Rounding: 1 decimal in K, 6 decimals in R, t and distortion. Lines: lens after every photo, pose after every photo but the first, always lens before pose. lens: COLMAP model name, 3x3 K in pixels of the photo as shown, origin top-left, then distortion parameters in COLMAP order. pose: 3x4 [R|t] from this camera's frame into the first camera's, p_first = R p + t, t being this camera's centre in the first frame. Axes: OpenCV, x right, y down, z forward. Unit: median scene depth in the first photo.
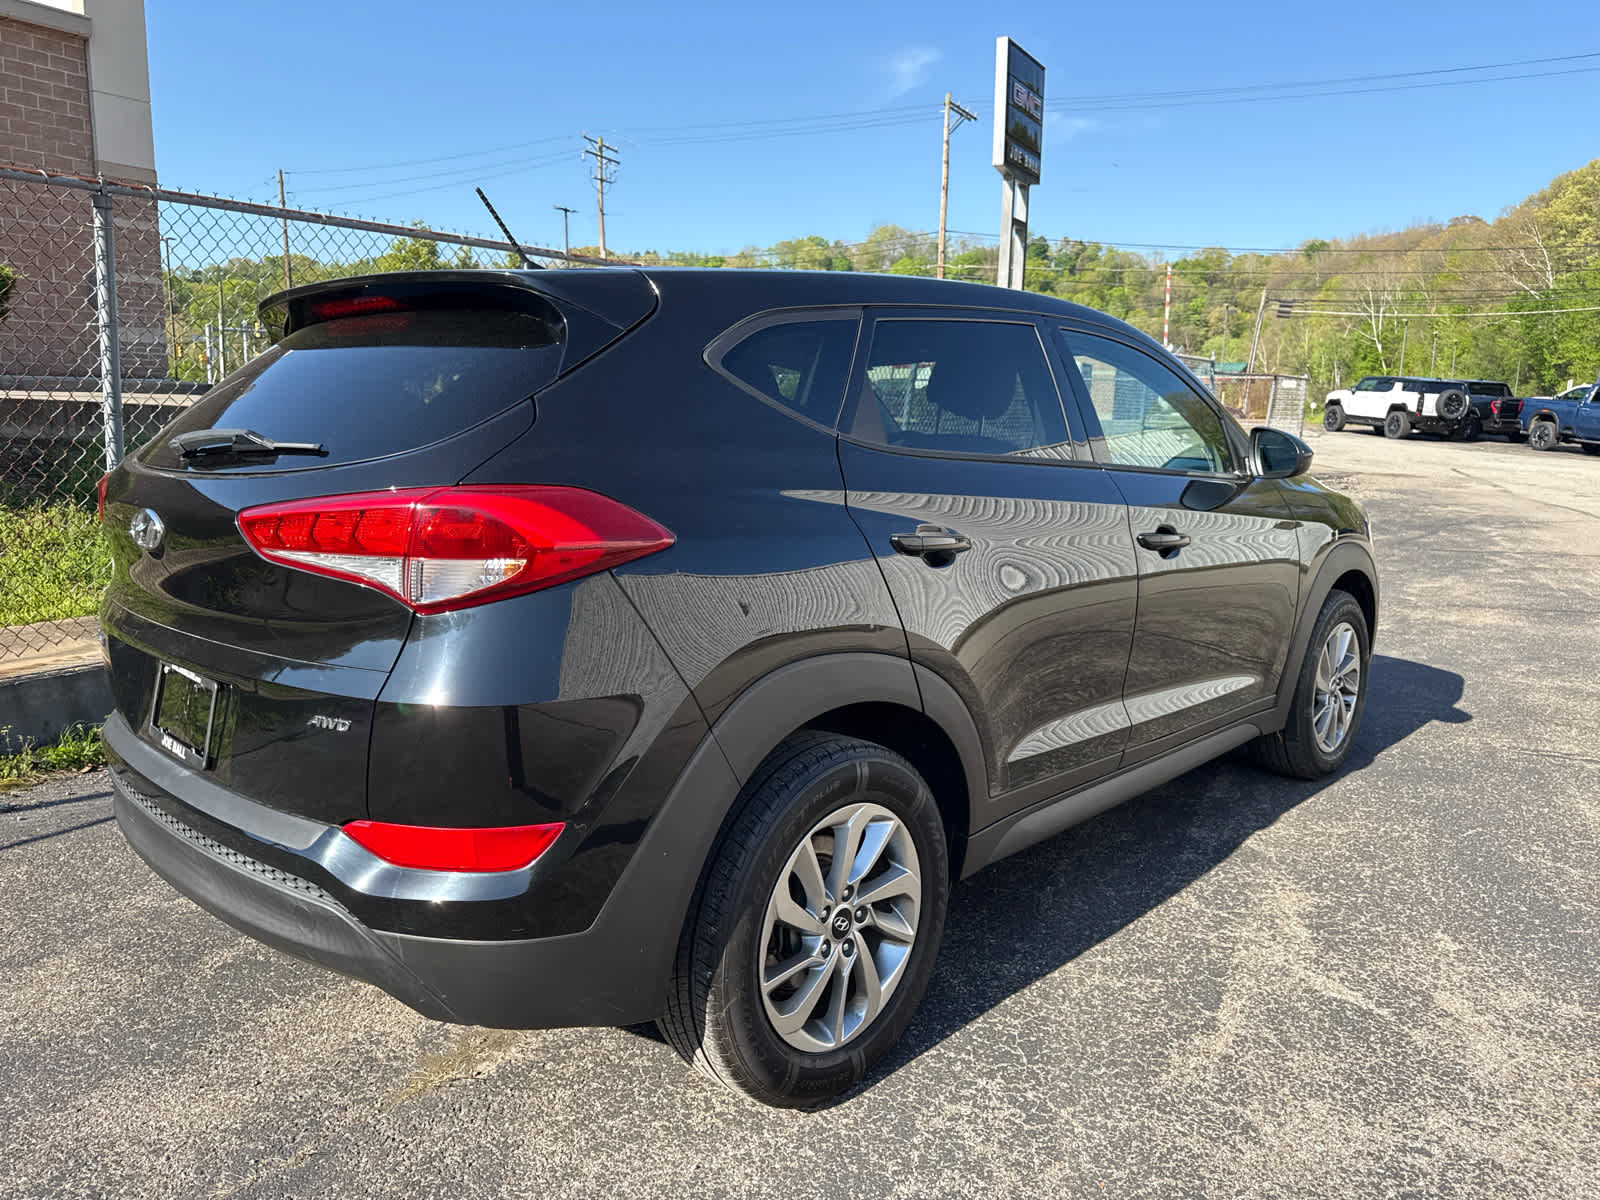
lens RADIAL K [[1145.4, 0, 798.0], [0, 1145.4, 601.2], [0, 0, 1]] dist [-0.007273, 0.005153]
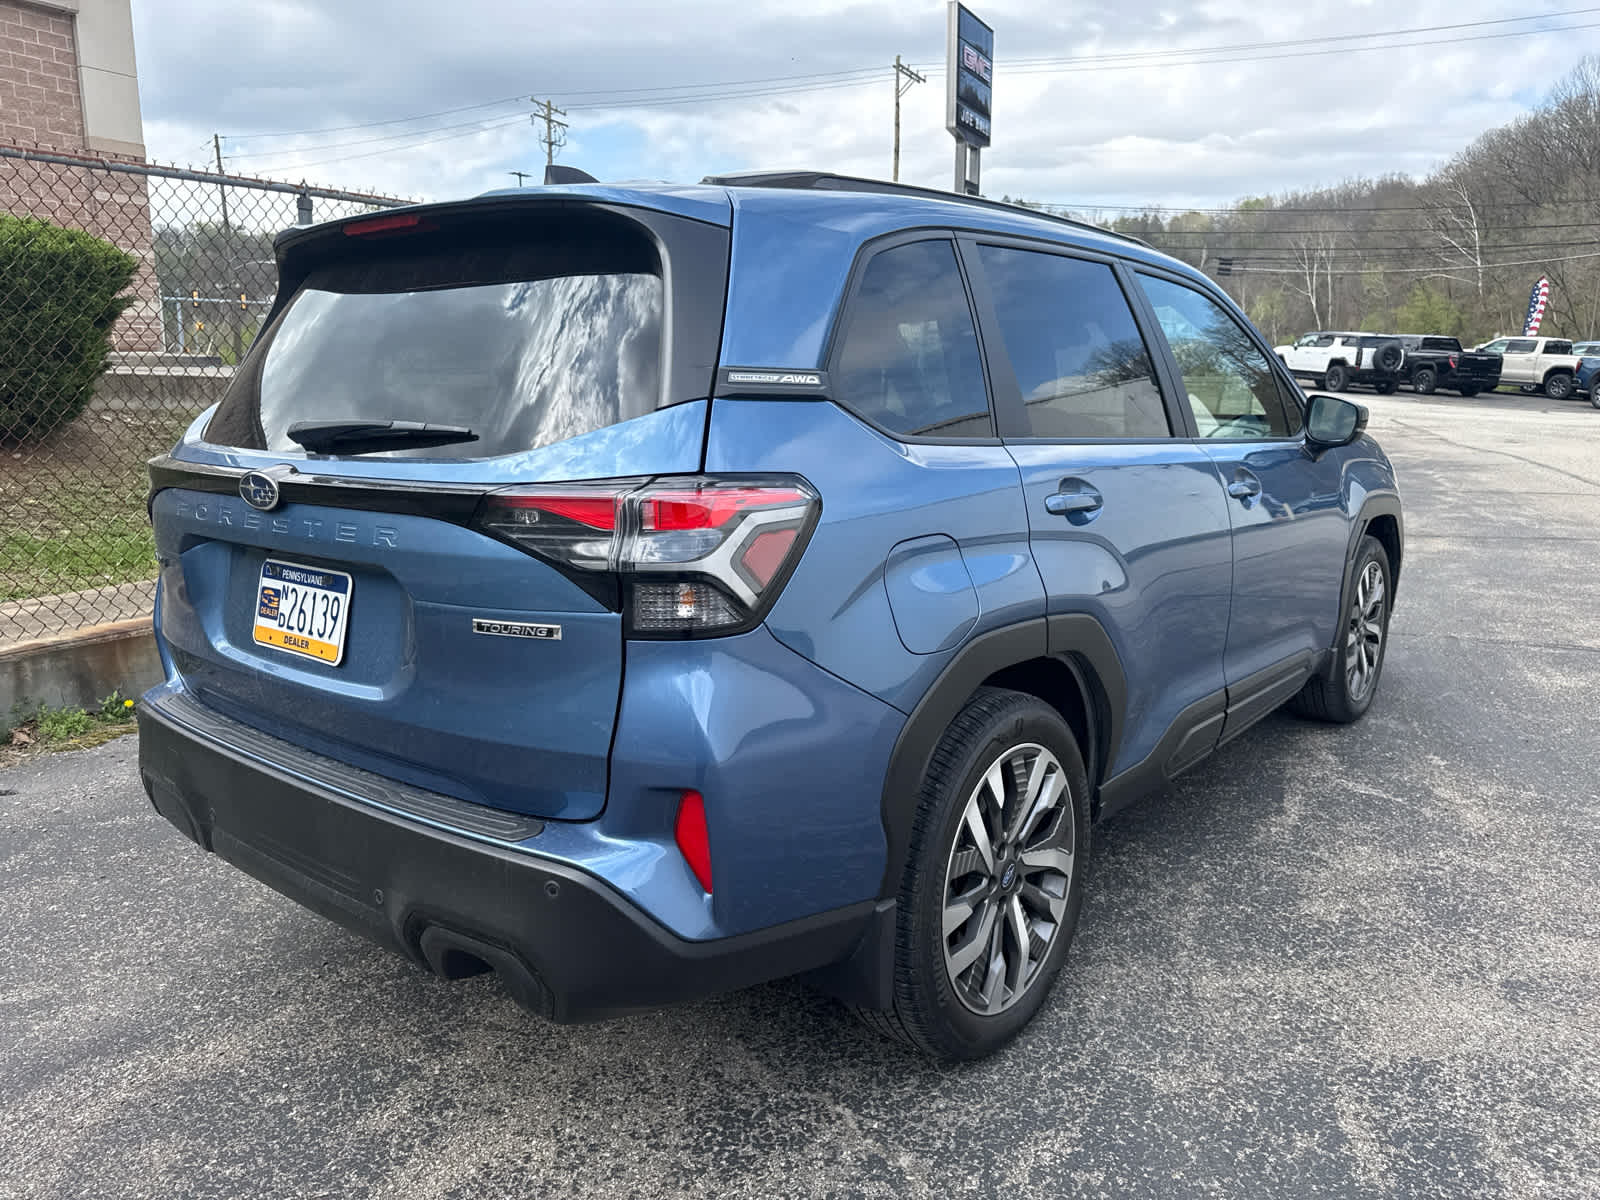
lens RADIAL K [[1141.5, 0, 800.0], [0, 1141.5, 600.0], [0, 0, 1]] dist [0.003896, -0.006246]
pose [[0.998611, -0.024547, 0.046612, -0.083205], [0.023105, 0.999245, 0.031227, 0.016628], [-0.047343, -0.030106, 0.998425, -0.105057]]
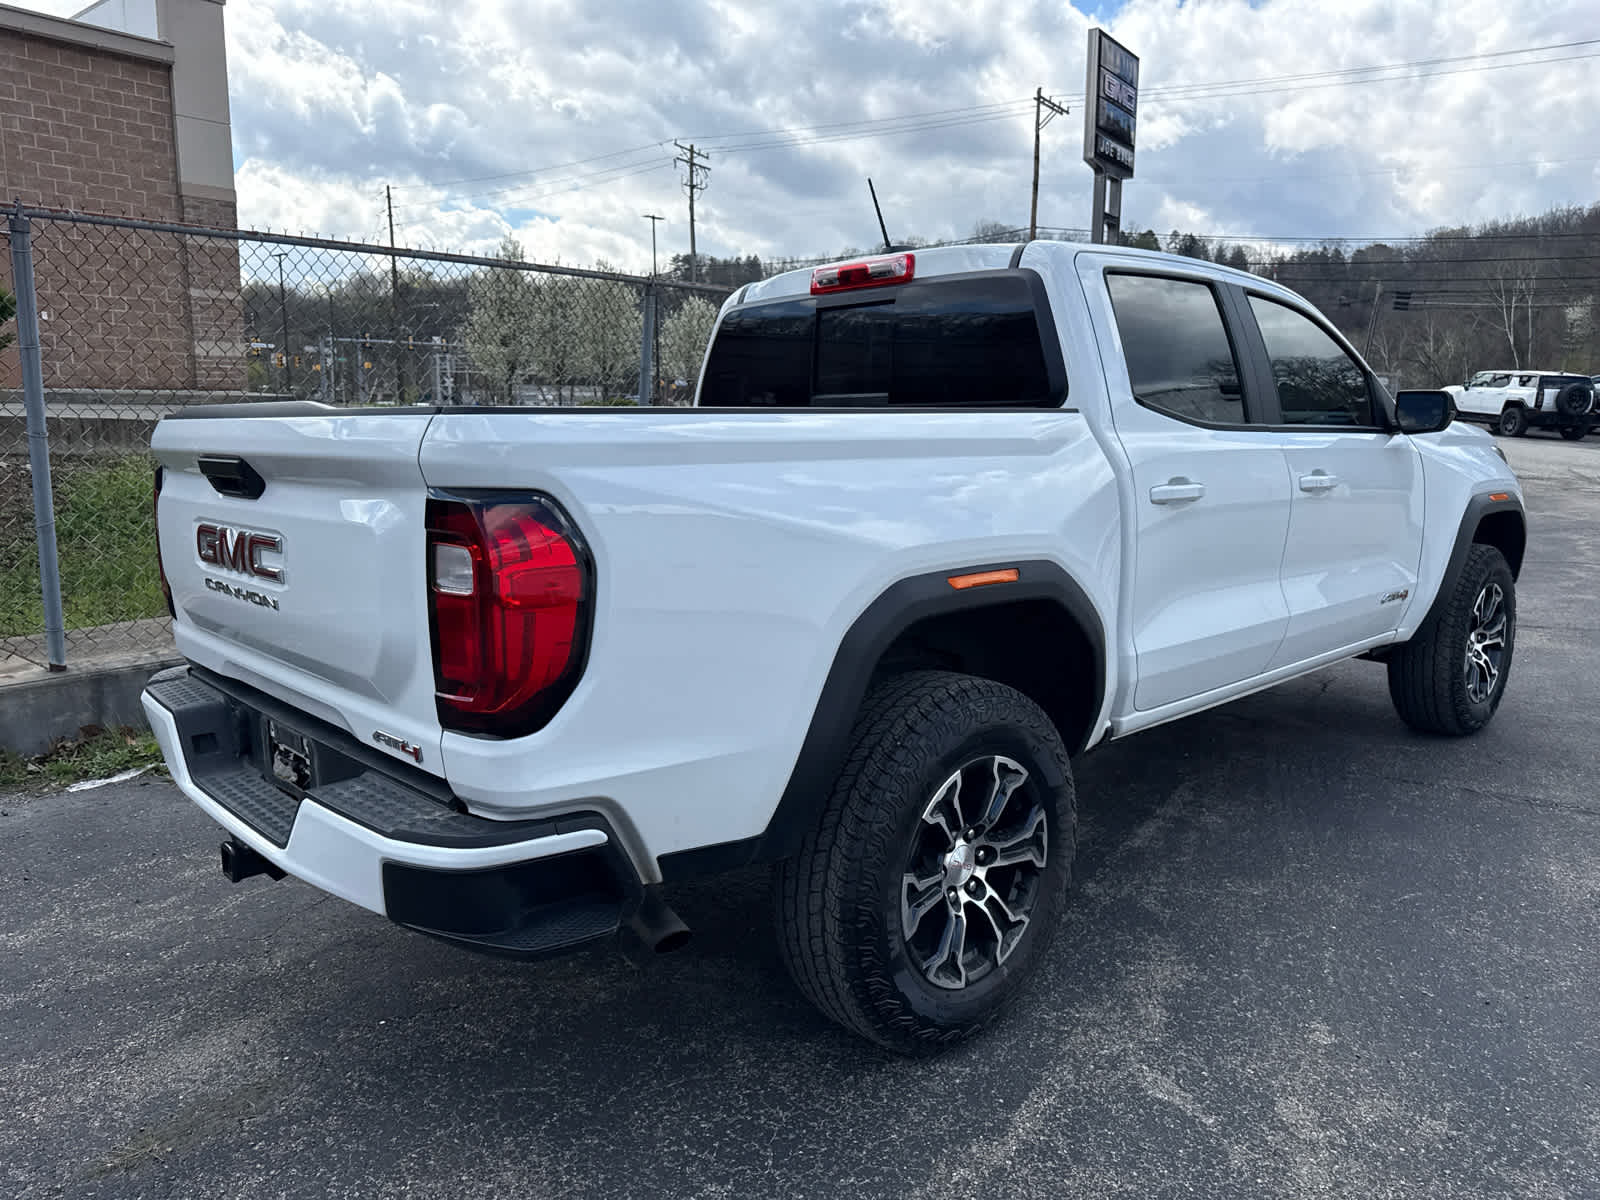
lens RADIAL K [[1140.4, 0, 795.7], [0, 1140.4, 604.7], [0, 0, 1]] dist [0.008502, -0.012340]
pose [[0.995857, 0.004256, -0.090832, 0.082858], [-0.004115, 0.999990, 0.001737, -0.010327], [0.090839, -0.001356, 0.995865, 0.031171]]
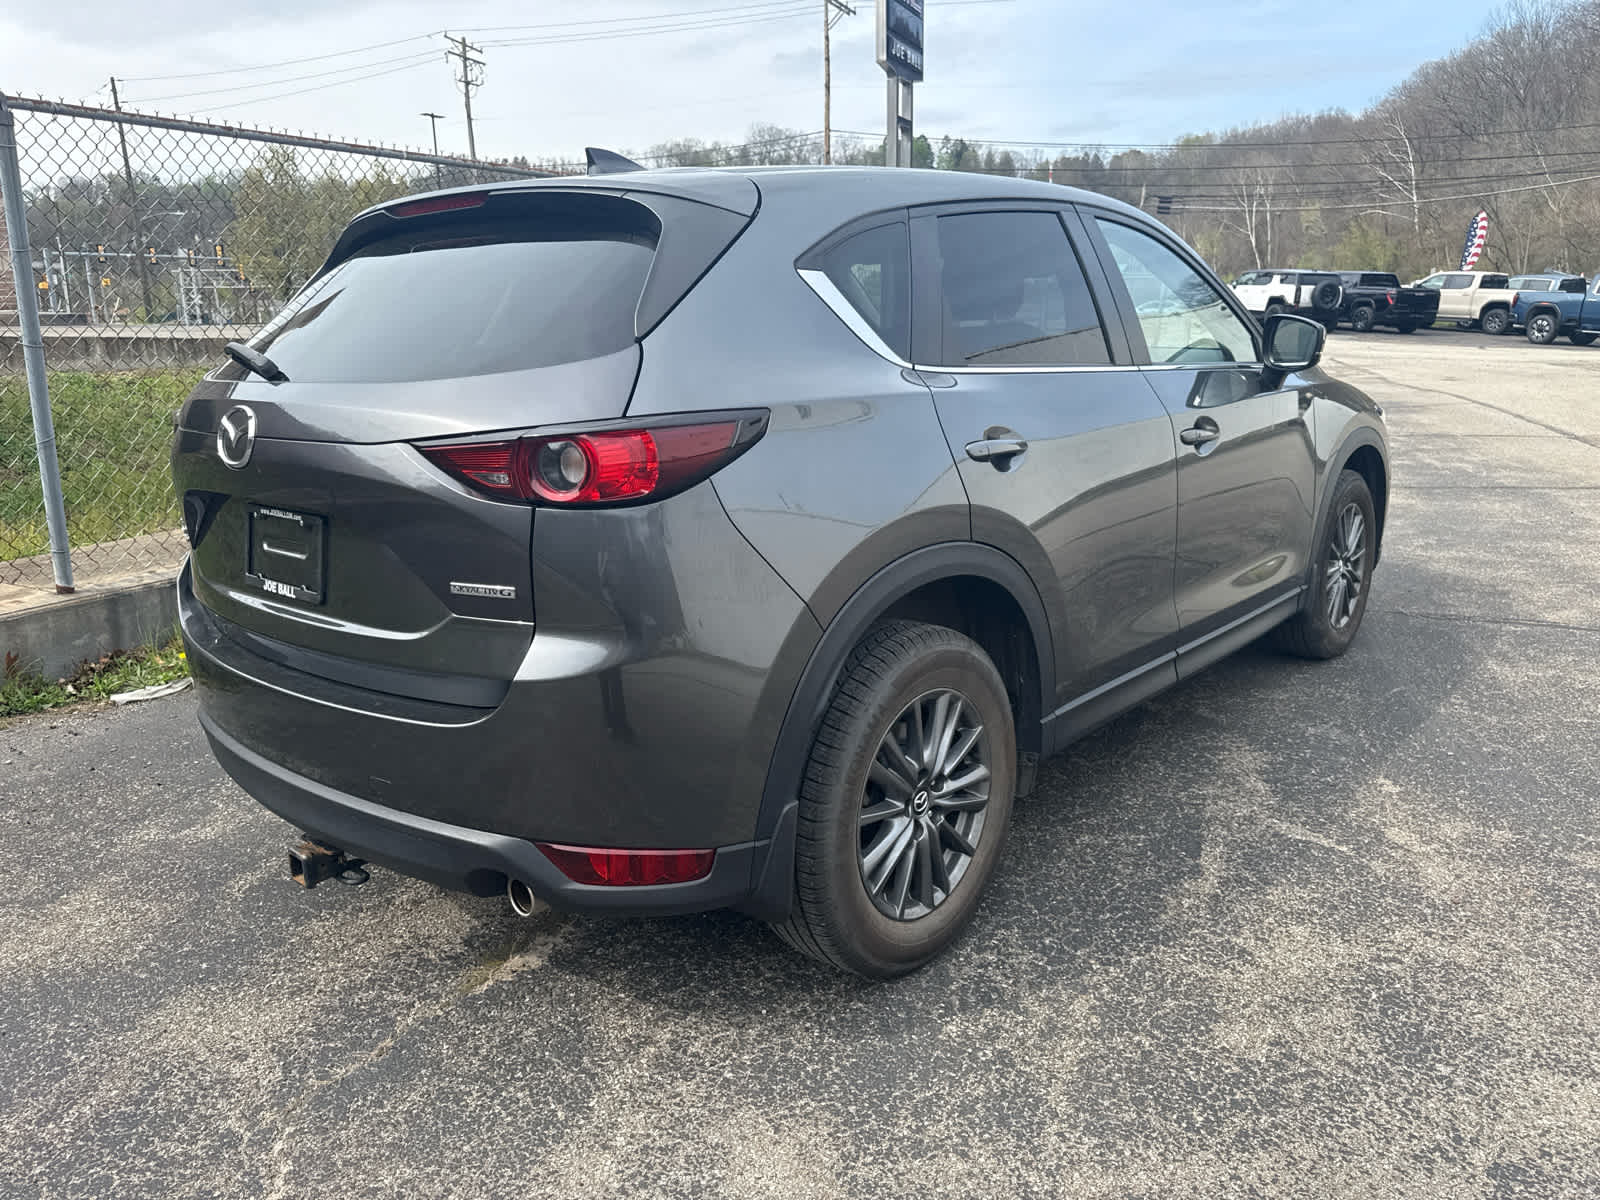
lens RADIAL K [[1140.4, 0, 795.7], [0, 1140.4, 604.7], [0, 0, 1]] dist [0.008502, -0.012340]
pose [[0.994968, -0.053633, 0.084631, -0.030012], [0.046838, 0.995667, 0.080332, 0.002658], [-0.088573, -0.075964, 0.993169, -0.011703]]
